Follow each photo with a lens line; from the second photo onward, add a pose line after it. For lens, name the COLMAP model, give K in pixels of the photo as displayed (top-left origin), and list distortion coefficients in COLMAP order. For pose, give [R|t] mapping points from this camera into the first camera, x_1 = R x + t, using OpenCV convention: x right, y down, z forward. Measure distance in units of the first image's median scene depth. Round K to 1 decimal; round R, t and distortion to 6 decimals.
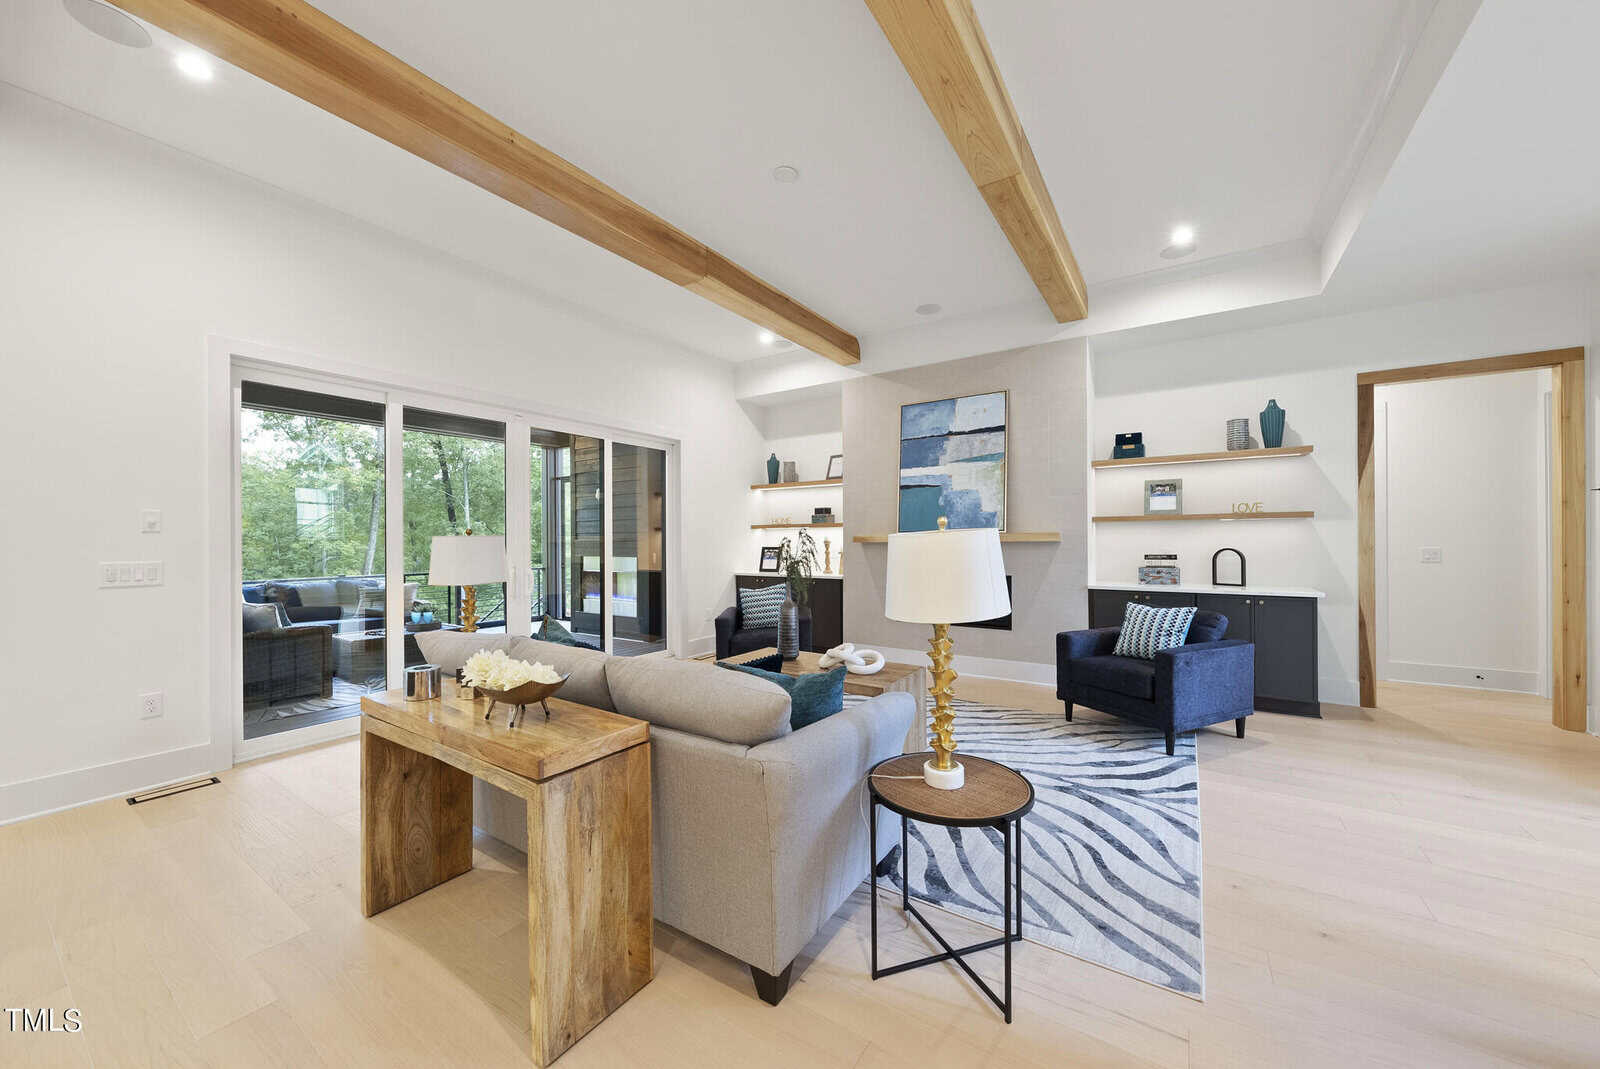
lens RADIAL K [[576.0, 0, 807.0], [0, 576.0, 538.7], [0, 0, 1]] dist [-0.001927, -0.000173]
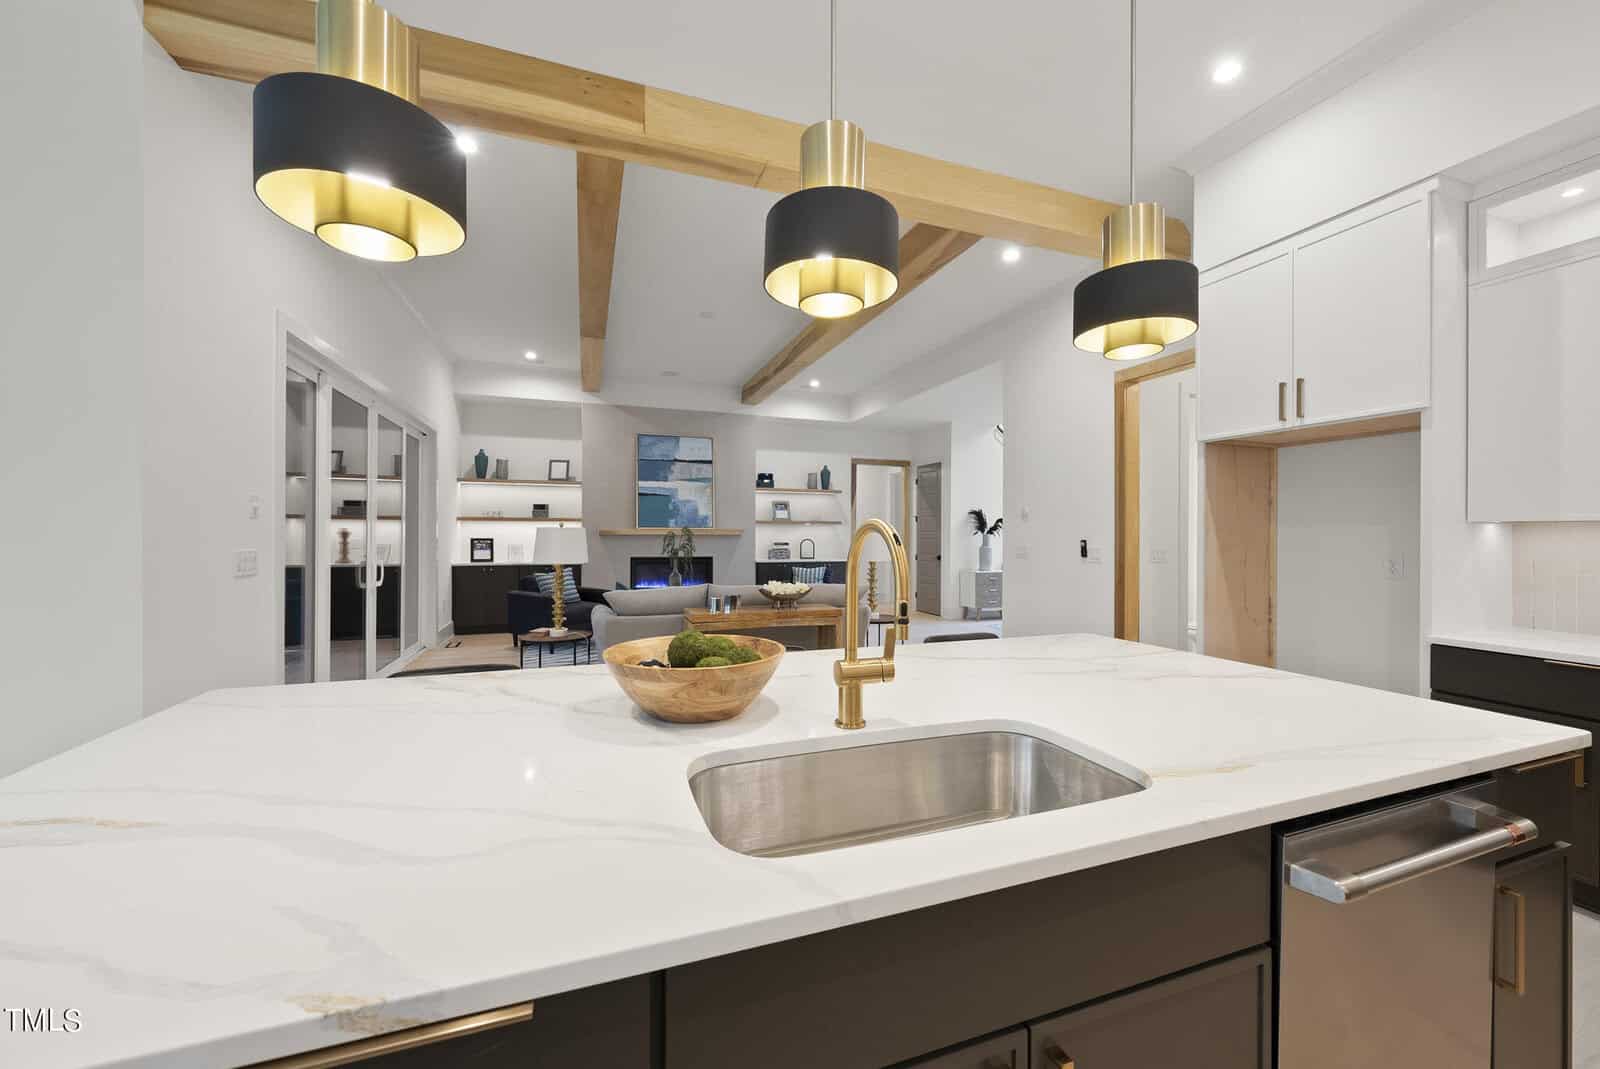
lens RADIAL K [[594.2, 0, 800.0], [0, 594.2, 534.5], [0, 0, 1]] dist [-0.000866, -0.000218]
pose [[0.600995, 0.007777, 0.799215, -0.765019], [-0.009706, 0.999950, -0.002432, 0.005776], [-0.799194, -0.006295, 0.601040, -0.154438]]
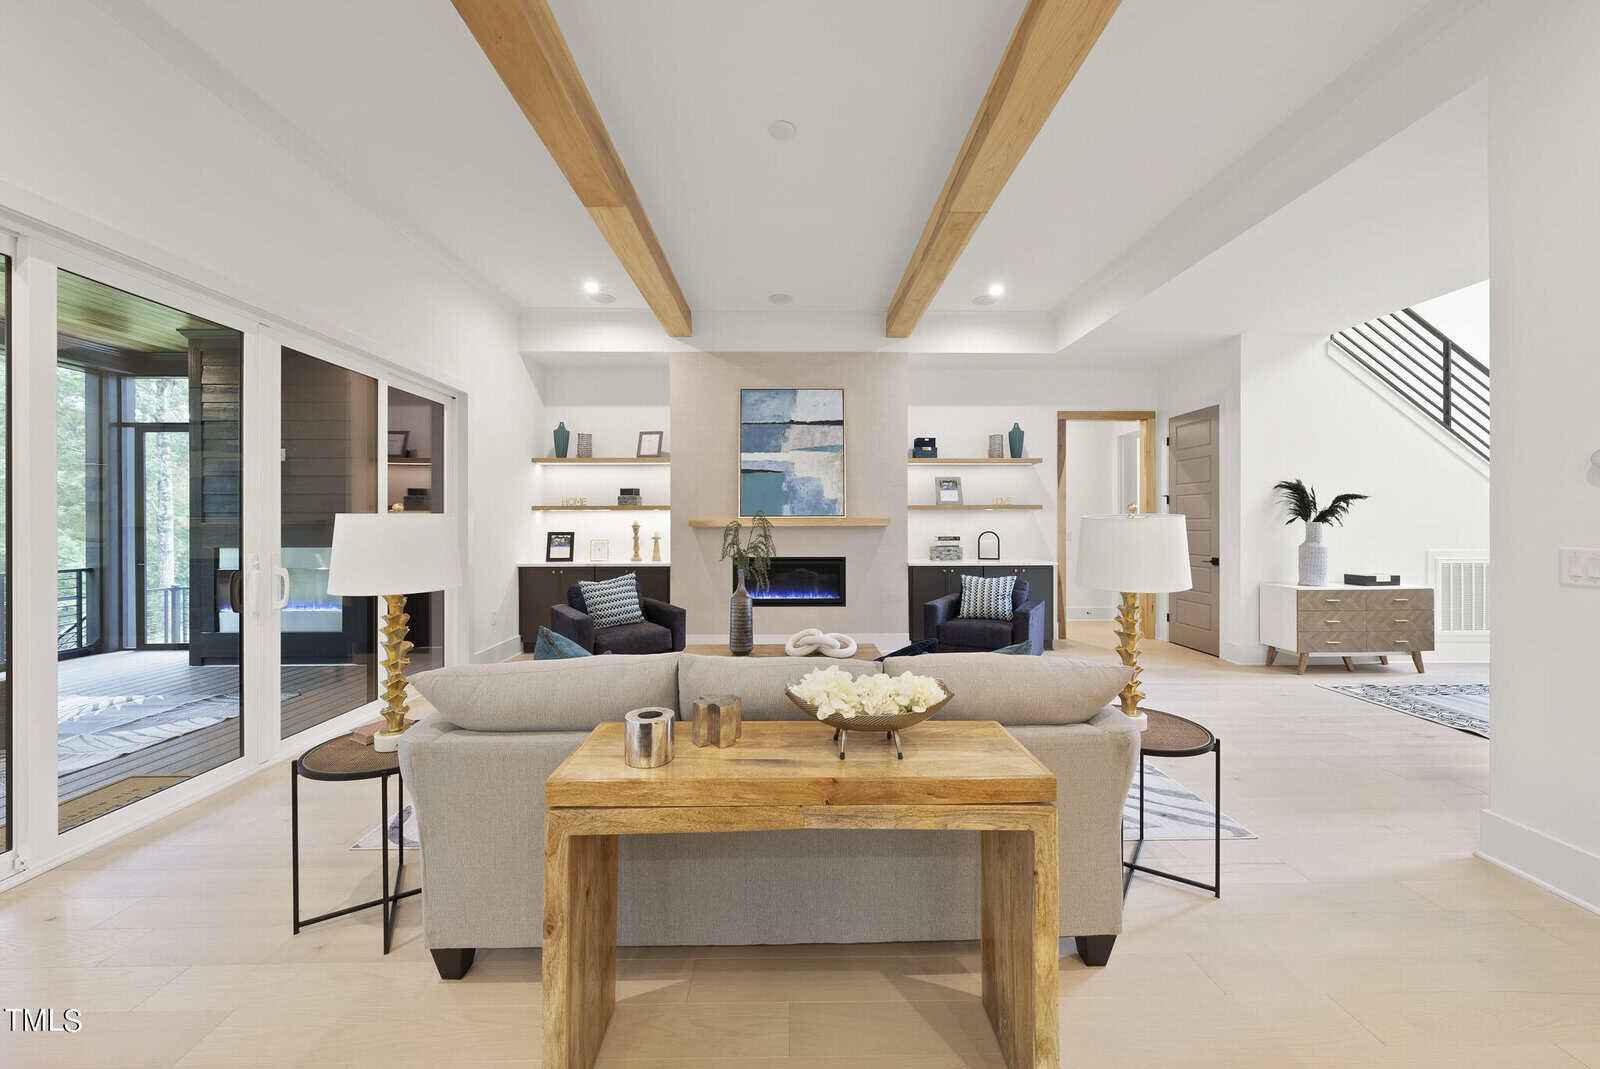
lens RADIAL K [[574.7, 0, 798.3], [0, 574.7, 526.4], [0, 0, 1]] dist [-0.000739, -0.000061]
pose [[0.826603, 0.001521, 0.562784, -0.329112], [-0.003914, 0.999988, 0.003046, 0.002645], [-0.562772, -0.004721, 0.826598, 0.133678]]
